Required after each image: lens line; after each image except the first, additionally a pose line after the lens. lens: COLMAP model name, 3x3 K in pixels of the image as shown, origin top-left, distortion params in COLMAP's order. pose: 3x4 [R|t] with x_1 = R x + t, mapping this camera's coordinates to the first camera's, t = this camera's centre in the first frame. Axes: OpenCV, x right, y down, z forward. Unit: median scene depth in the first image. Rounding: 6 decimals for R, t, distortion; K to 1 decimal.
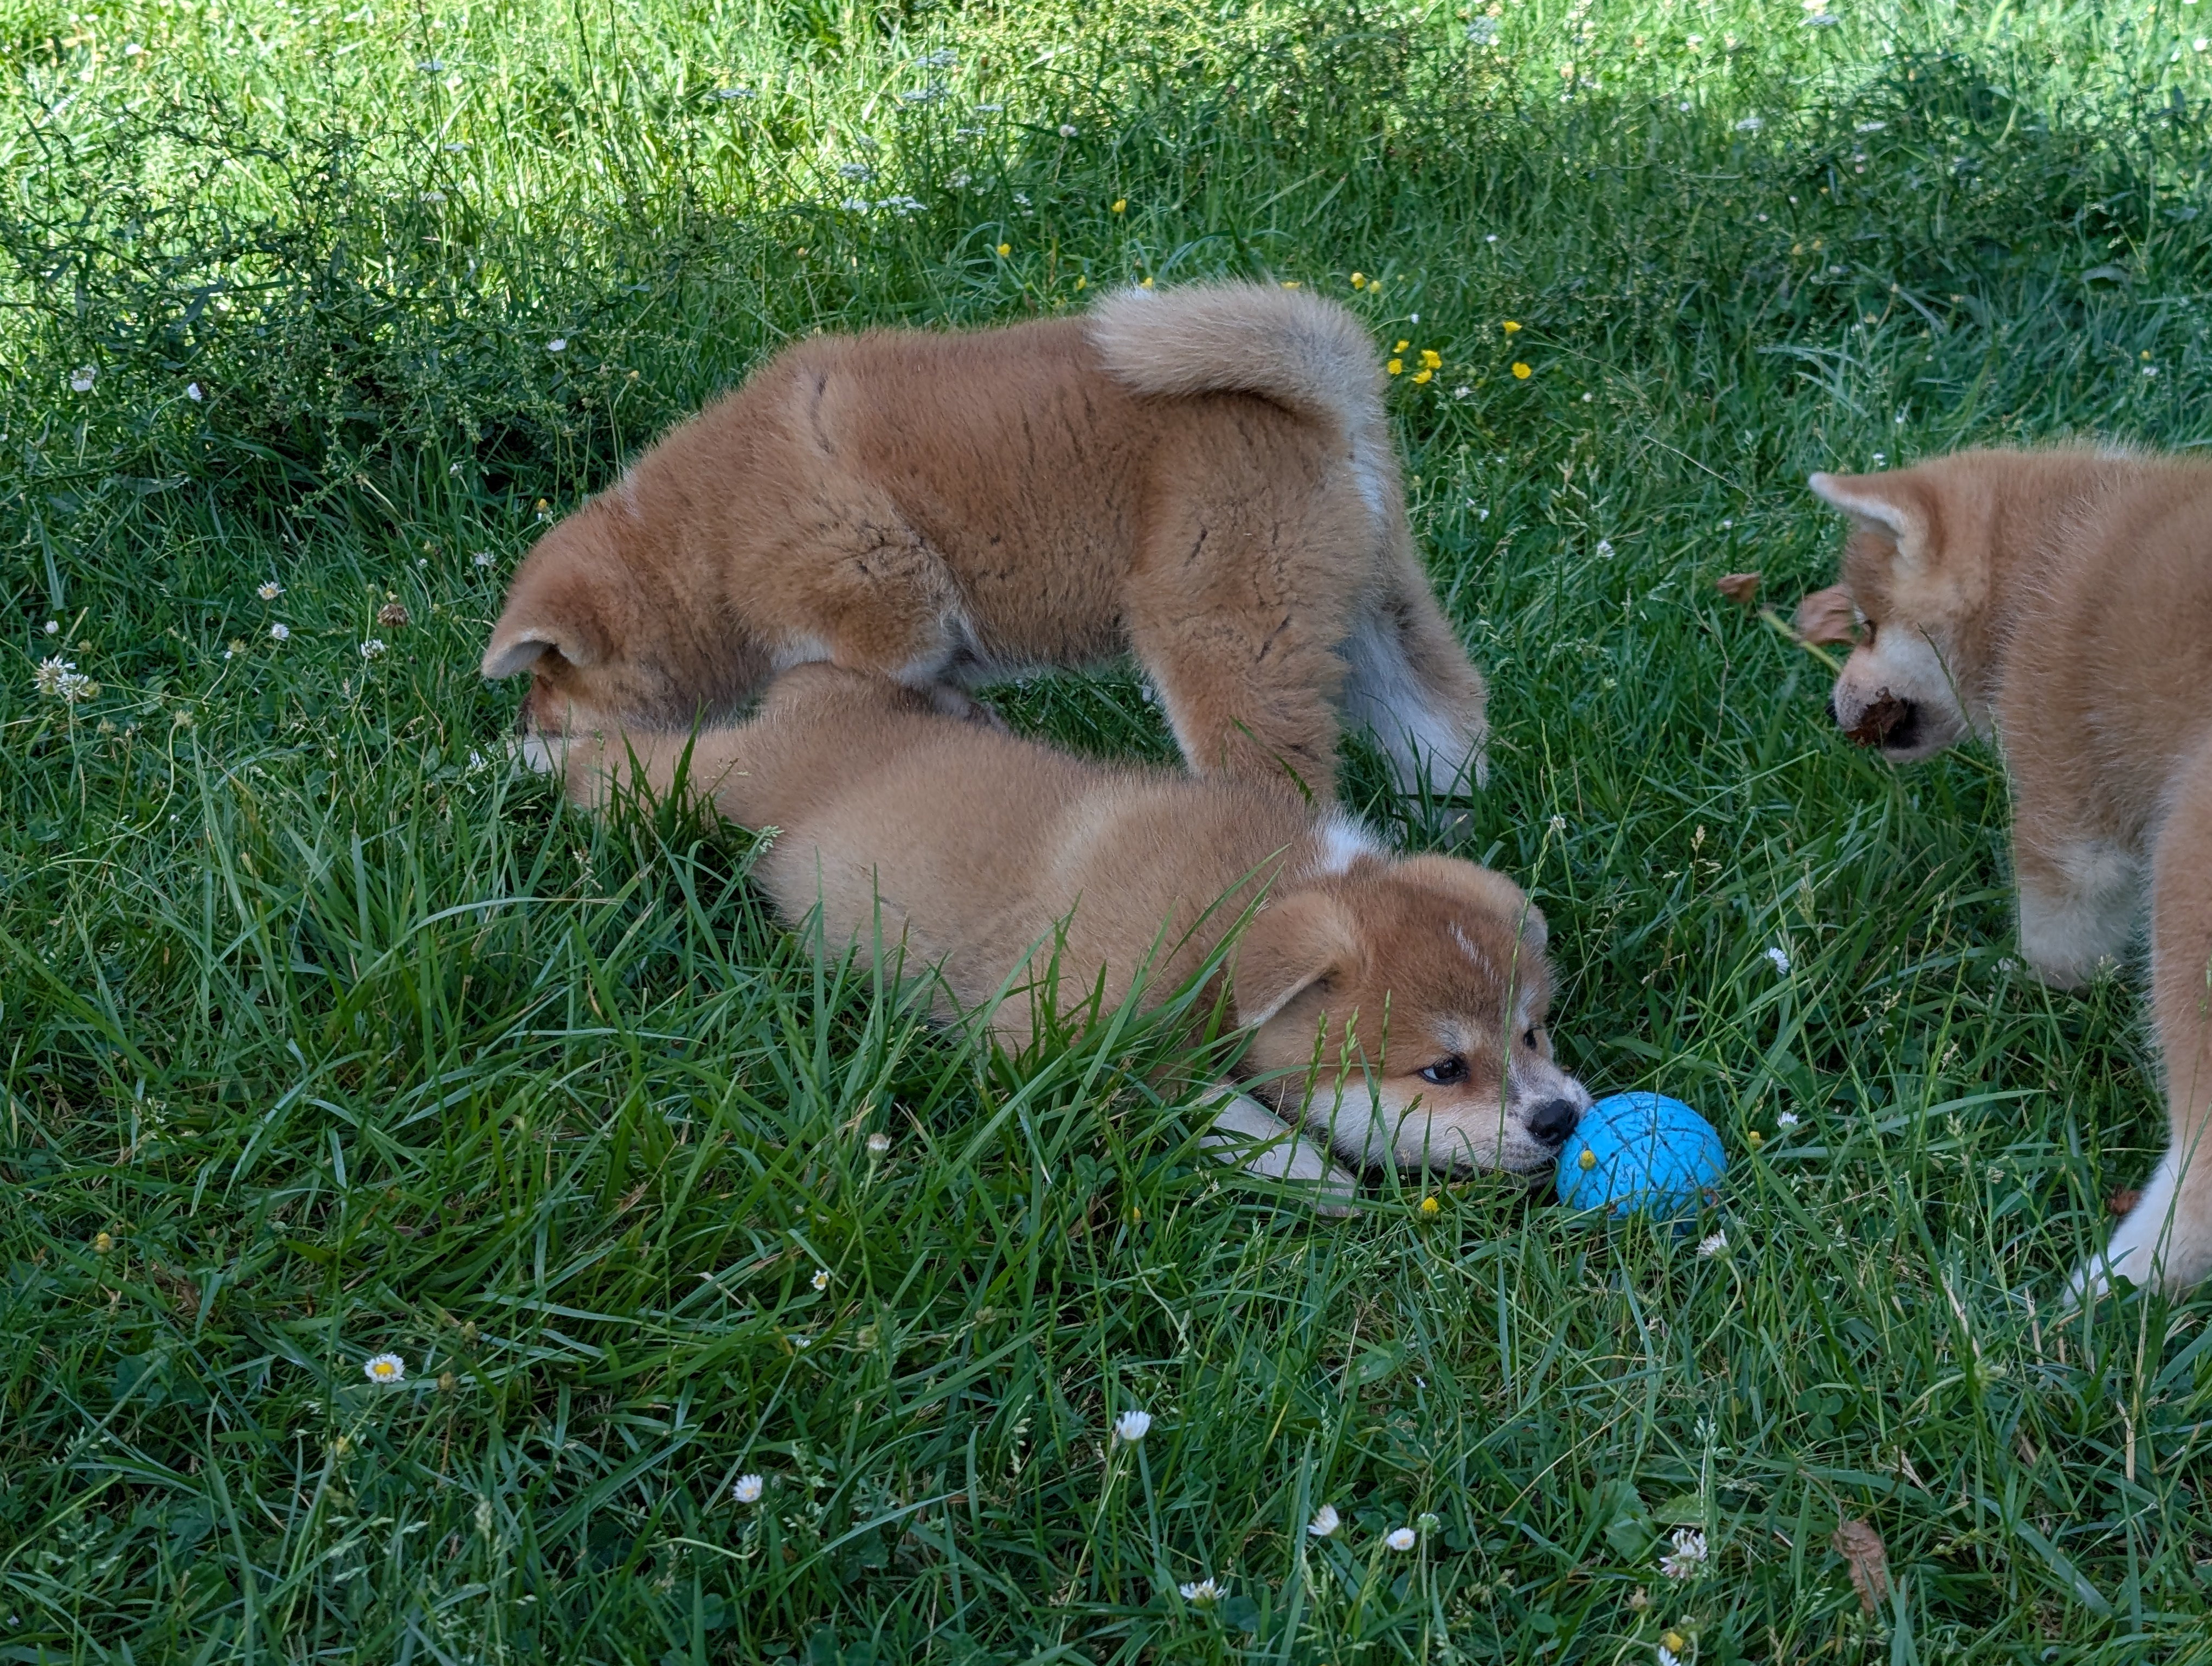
lens RADIAL K [[3547.0, 0, 1036.1], [0, 3547.0, 799.4], [0, 0, 1]] dist [0.062345, 0.000000]
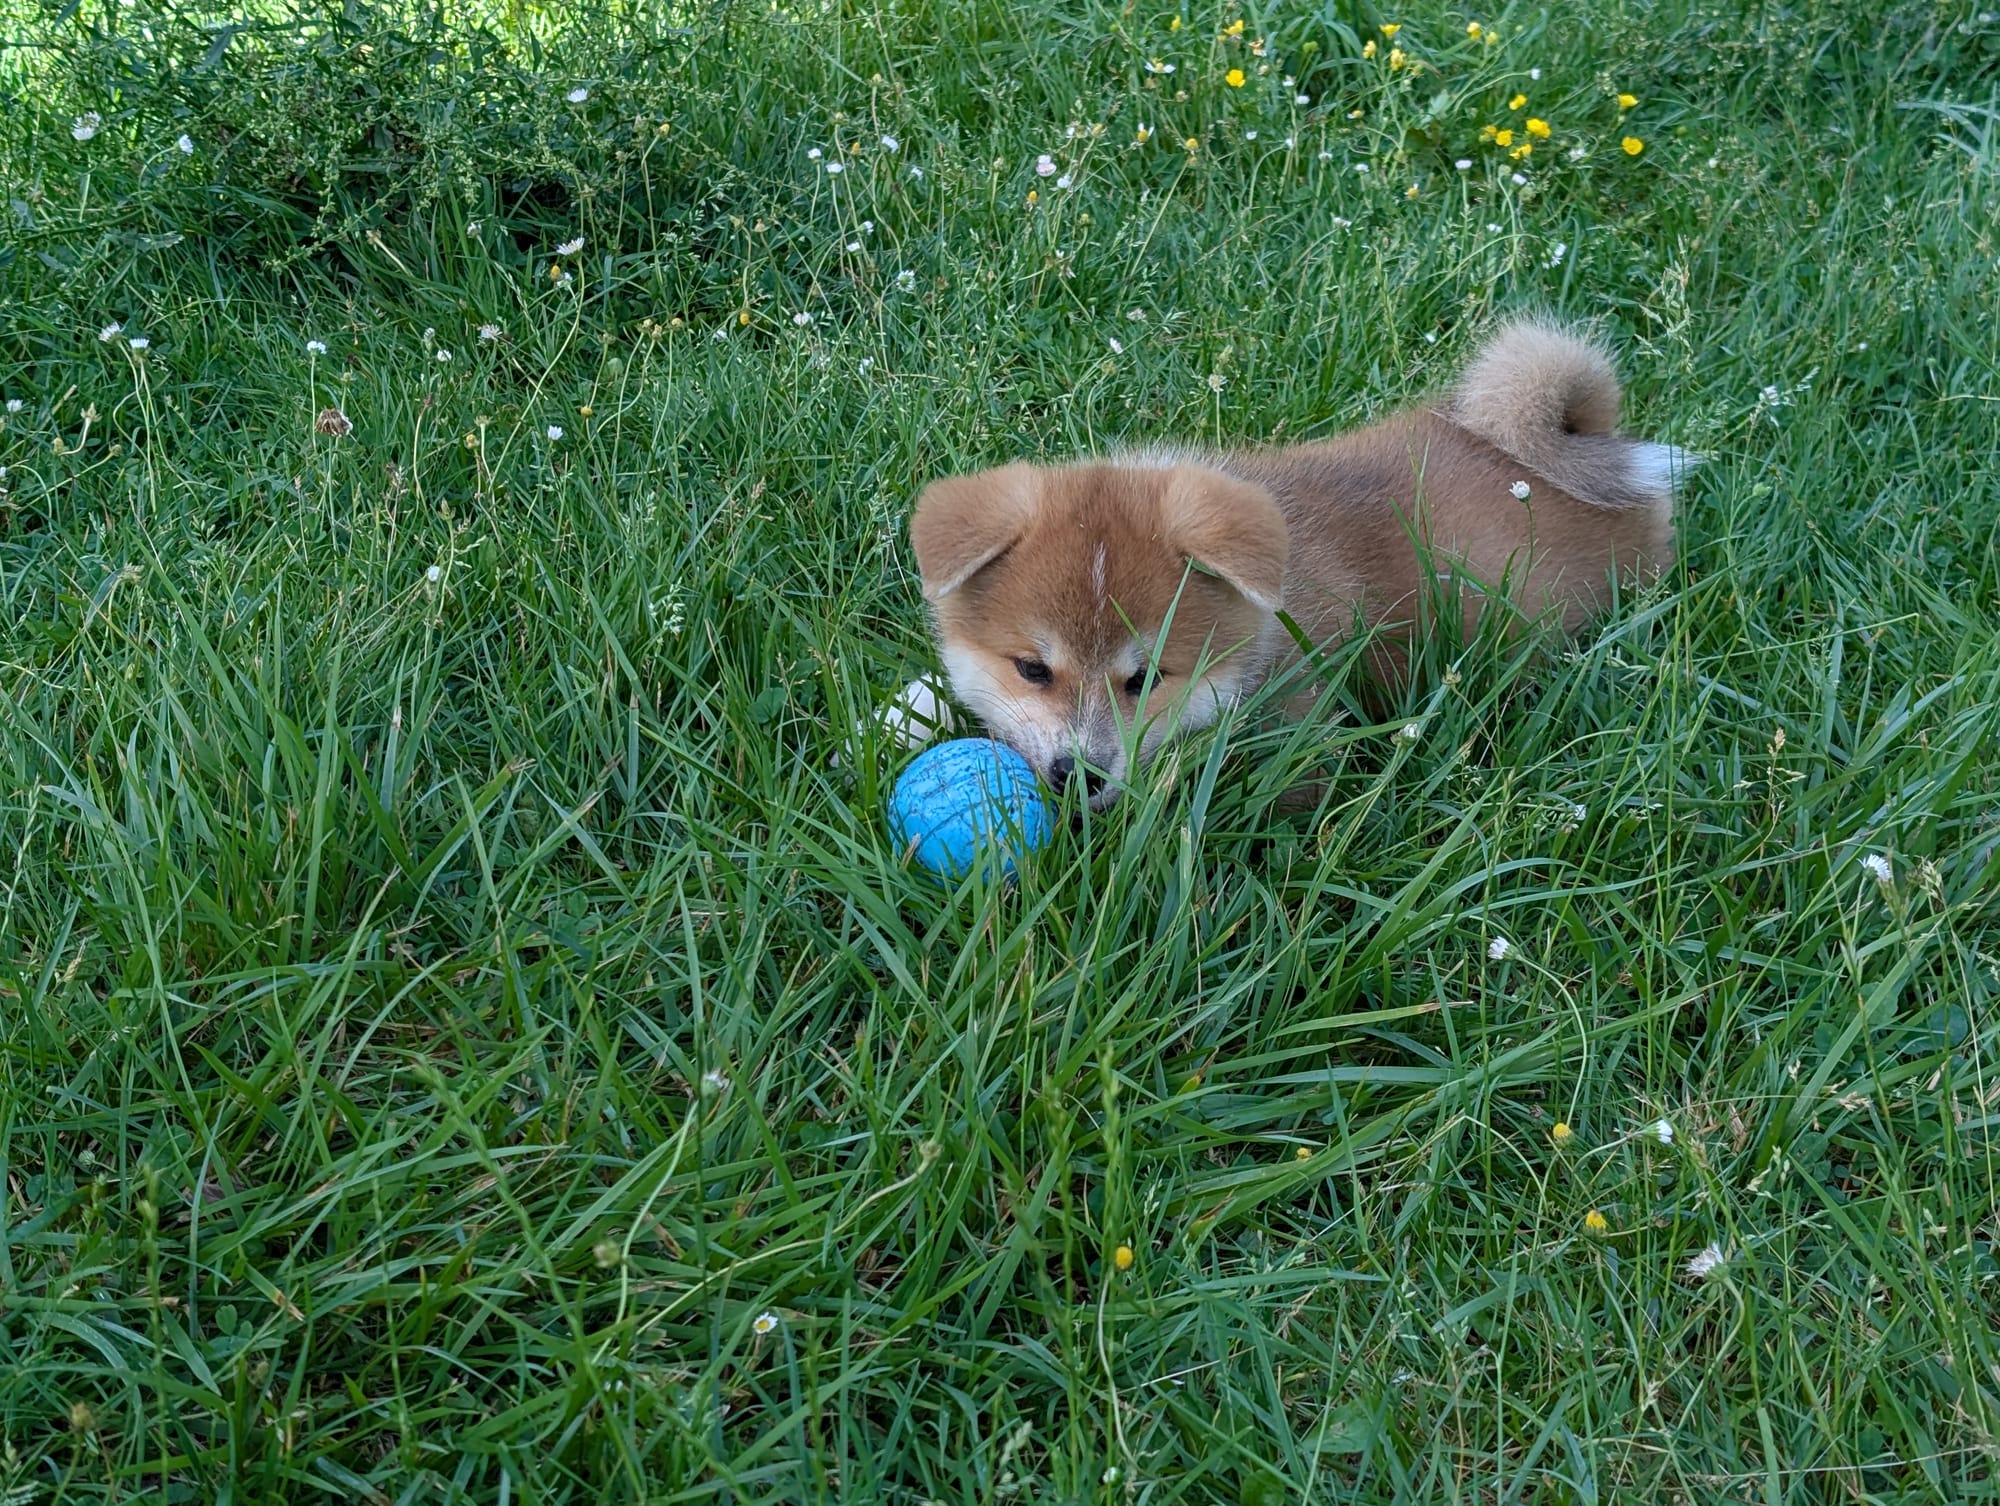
lens RADIAL K [[2970.8, 0, 991.6], [0, 2970.8, 743.6], [0, 0, 1]] dist [0.007118, 0.000000]
pose [[0.996371, 0.030372, -0.079519, 0.032083], [-0.021769, 0.994030, 0.106911, -0.037273], [0.082291, -0.104792, 0.991084, 0.185306]]
